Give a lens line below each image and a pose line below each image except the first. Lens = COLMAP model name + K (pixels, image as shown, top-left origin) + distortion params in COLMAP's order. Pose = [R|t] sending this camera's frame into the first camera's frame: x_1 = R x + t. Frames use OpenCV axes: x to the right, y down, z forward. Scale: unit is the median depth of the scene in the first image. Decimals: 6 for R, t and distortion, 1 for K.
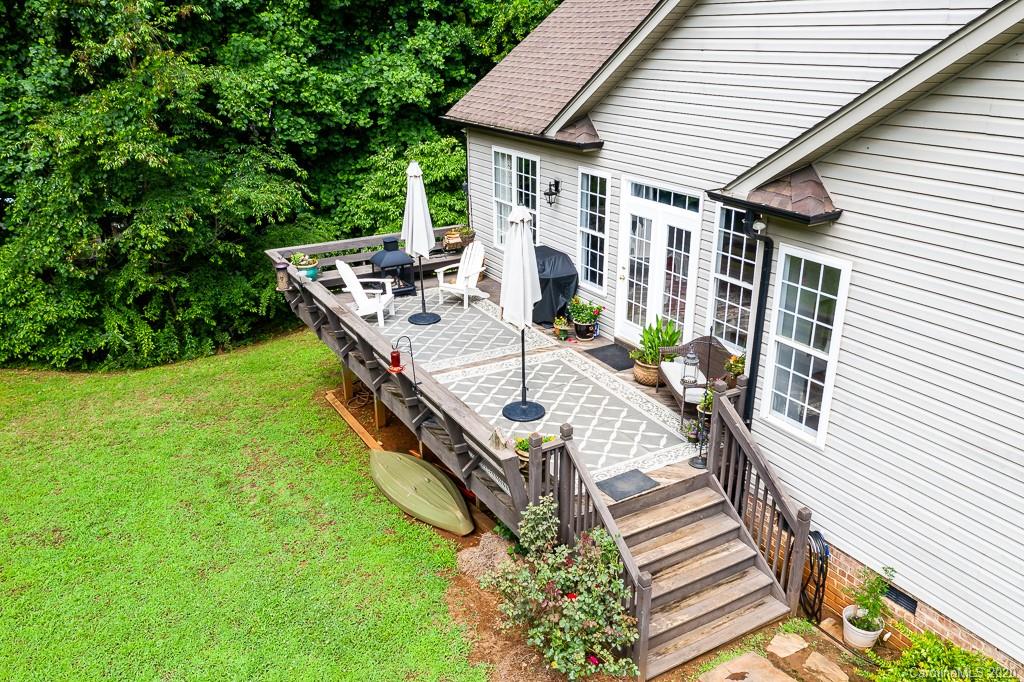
lens RADIAL K [[809.2, 0, 514.8], [0, 809.2, 344.6], [0, 0, 1]] dist [0.009440, 0.014808]
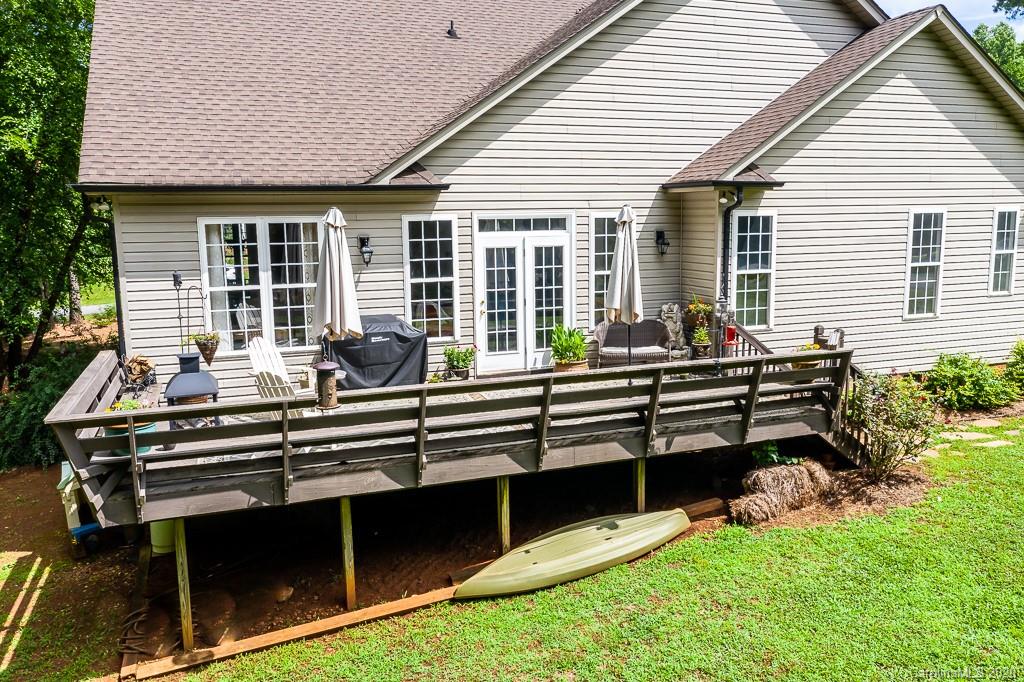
lens RADIAL K [[809.2, 0, 514.8], [0, 809.2, 344.6], [0, 0, 1]] dist [0.009440, 0.014808]
pose [[0.161562, -0.152771, 0.974966, -0.857365], [0.372919, 0.924143, 0.083011, -0.113666], [-0.913690, 0.350172, 0.206278, 0.755840]]
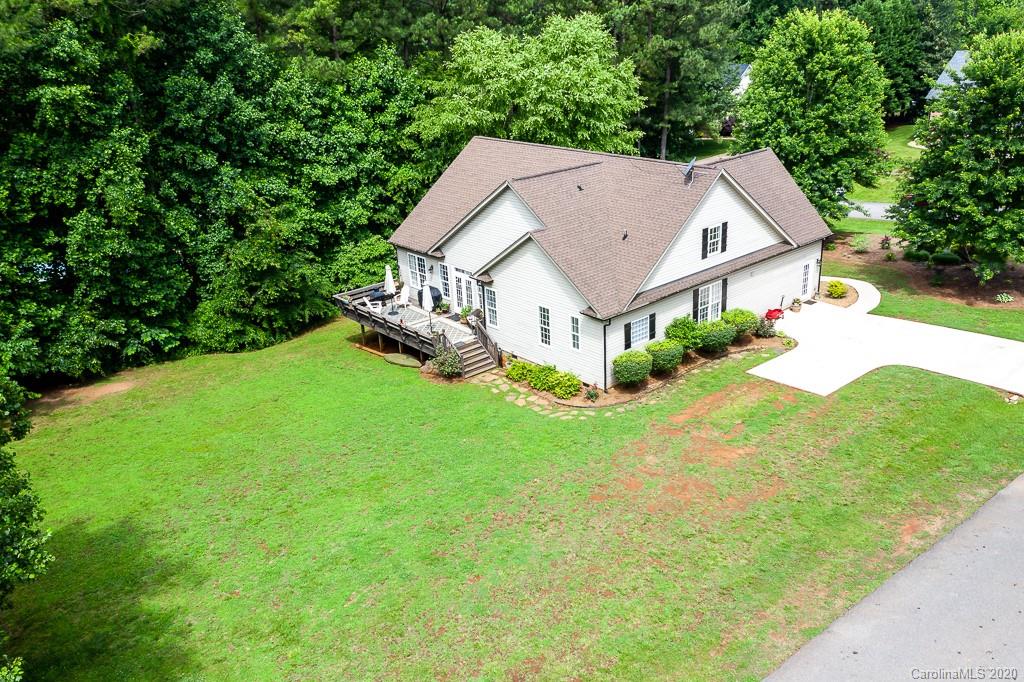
lens RADIAL K [[809.2, 0, 514.8], [0, 809.2, 344.6], [0, 0, 1]] dist [0.009440, 0.014808]
pose [[0.980773, -0.107900, 0.162608, -0.192426], [0.107466, 0.994142, 0.011483, 0.112230], [-0.162895, 0.006212, 0.986624, -2.351625]]
